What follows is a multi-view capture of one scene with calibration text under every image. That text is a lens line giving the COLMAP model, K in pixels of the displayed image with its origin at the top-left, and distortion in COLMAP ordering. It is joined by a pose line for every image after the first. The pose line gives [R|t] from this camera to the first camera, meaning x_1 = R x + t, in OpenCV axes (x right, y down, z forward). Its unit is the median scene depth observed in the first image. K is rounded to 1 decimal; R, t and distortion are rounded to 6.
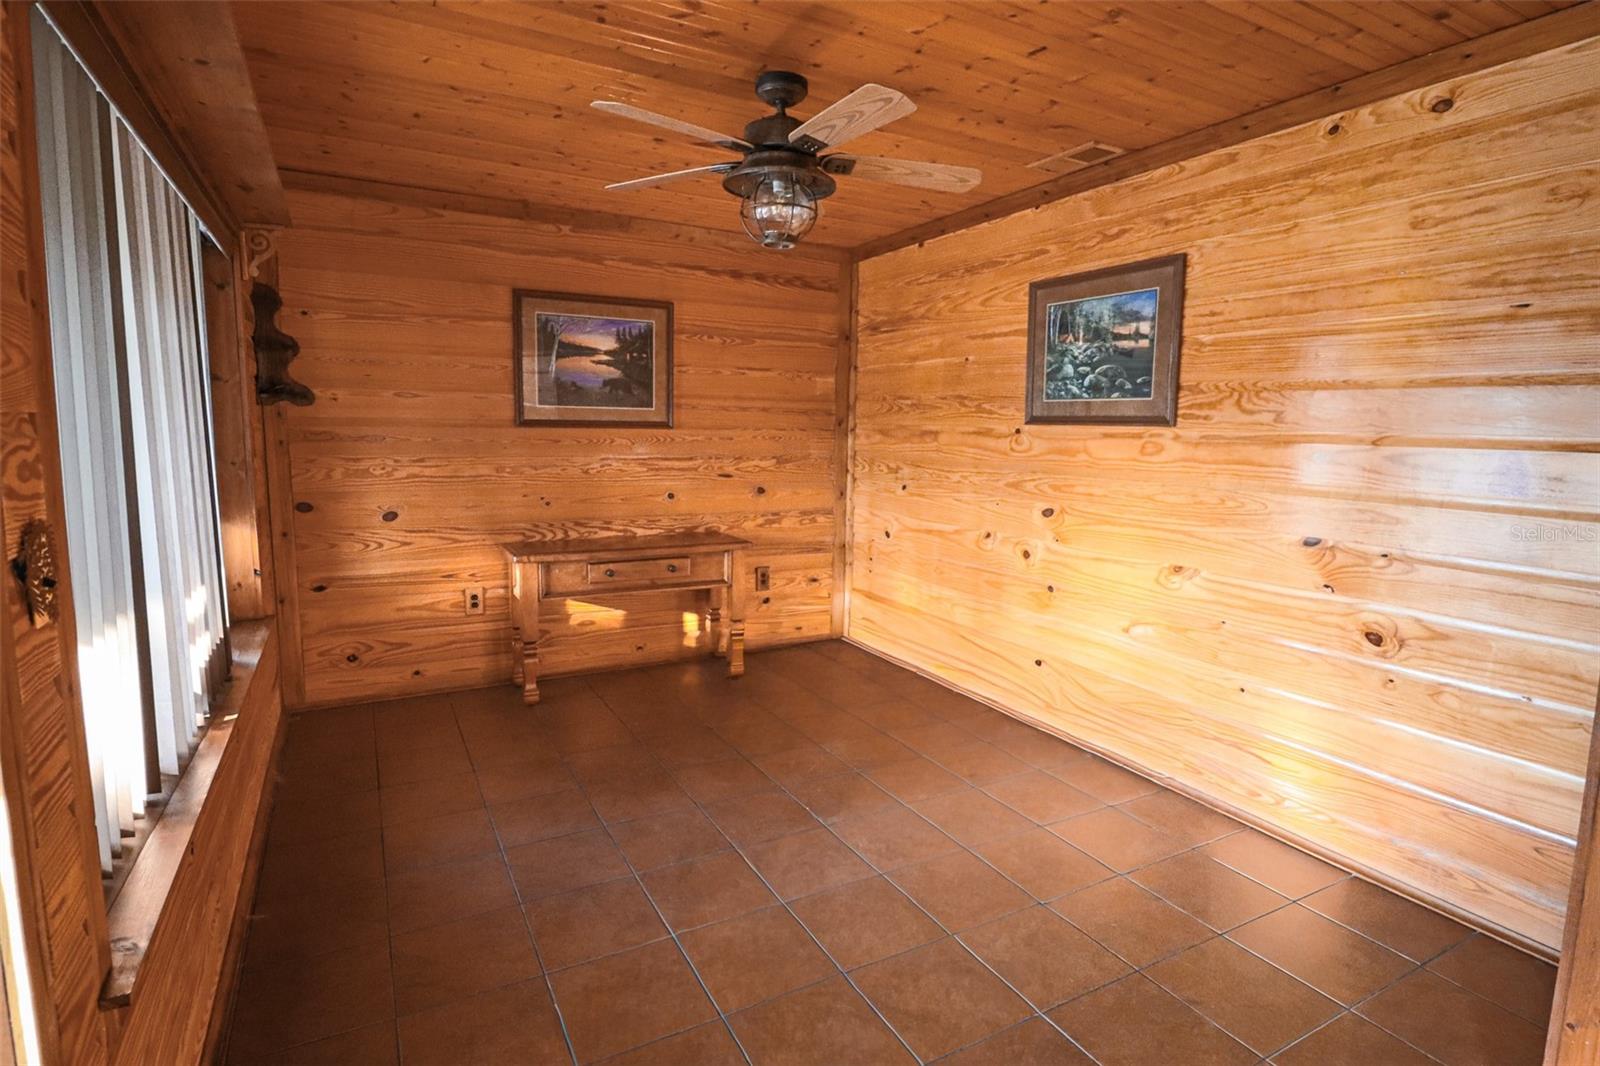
lens RADIAL K [[828.7, 0, 800.0], [0, 828.7, 533.0], [0, 0, 1]] dist [-0.023207, -0.000642]
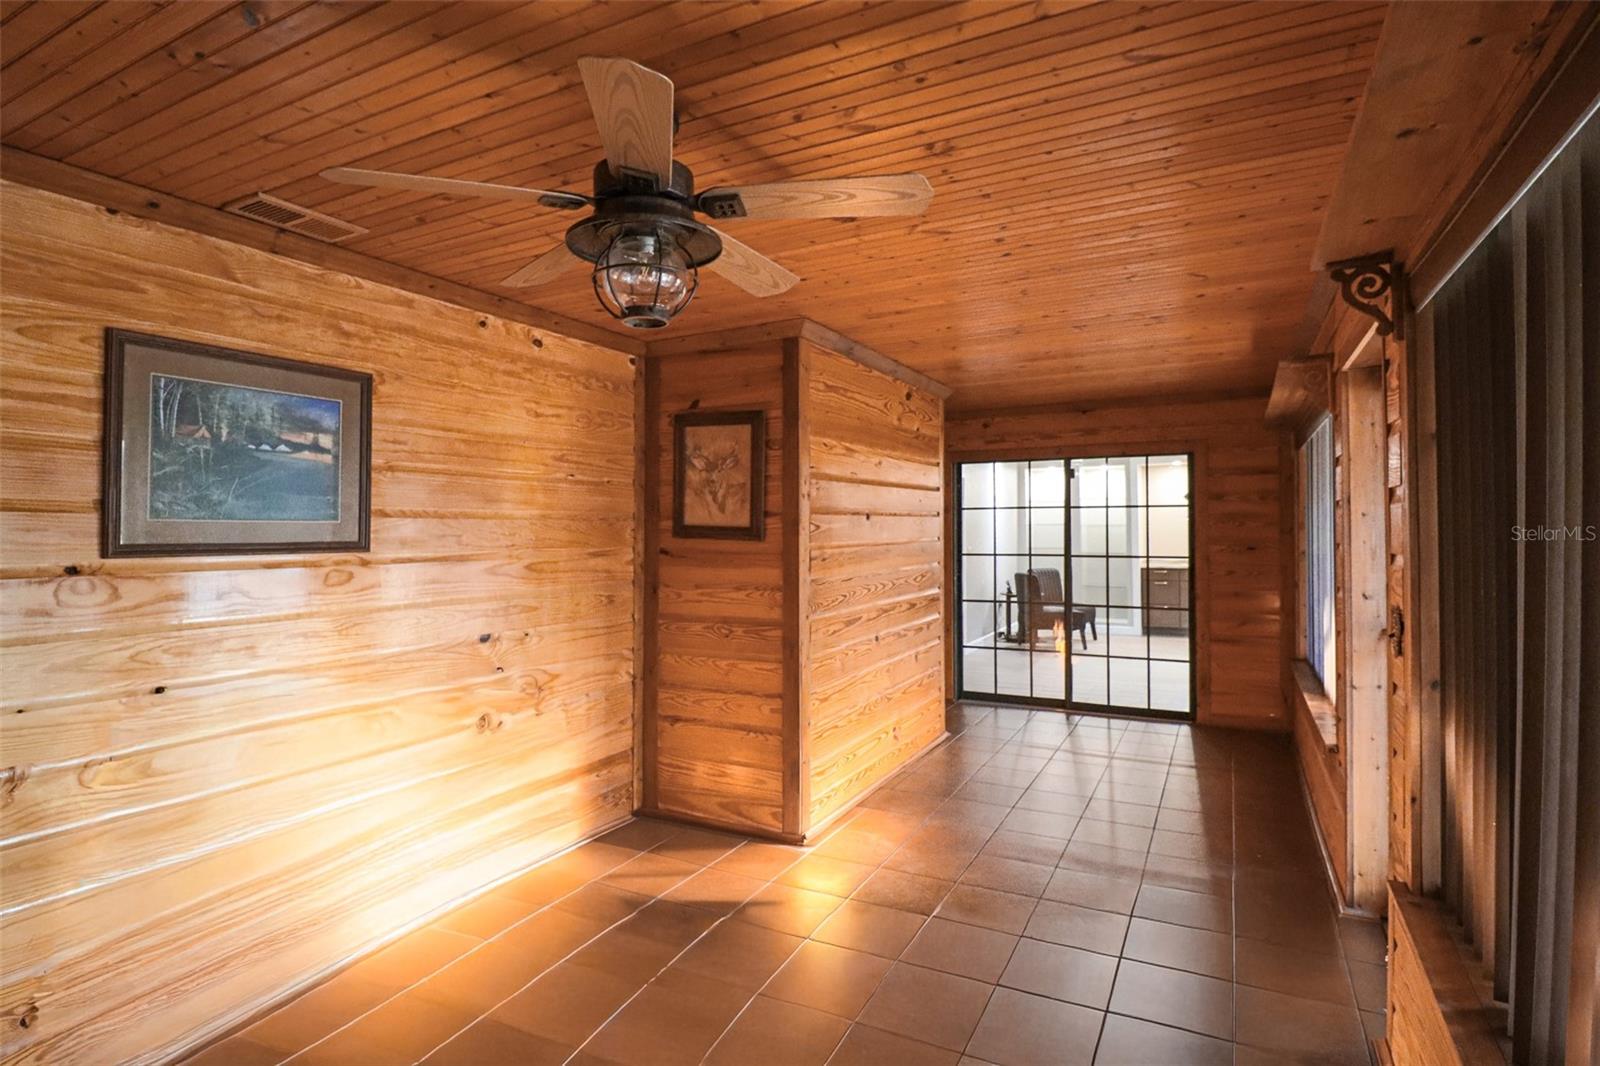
lens RADIAL K [[828.7, 0, 800.0], [0, 828.7, 533.0], [0, 0, 1]] dist [-0.023207, -0.000642]
pose [[-0.561632, -0.006381, 0.827362, -0.580311], [0.110976, 0.990354, 0.082971, -0.167773], [-0.819911, 0.138416, -0.555507, 1.075902]]
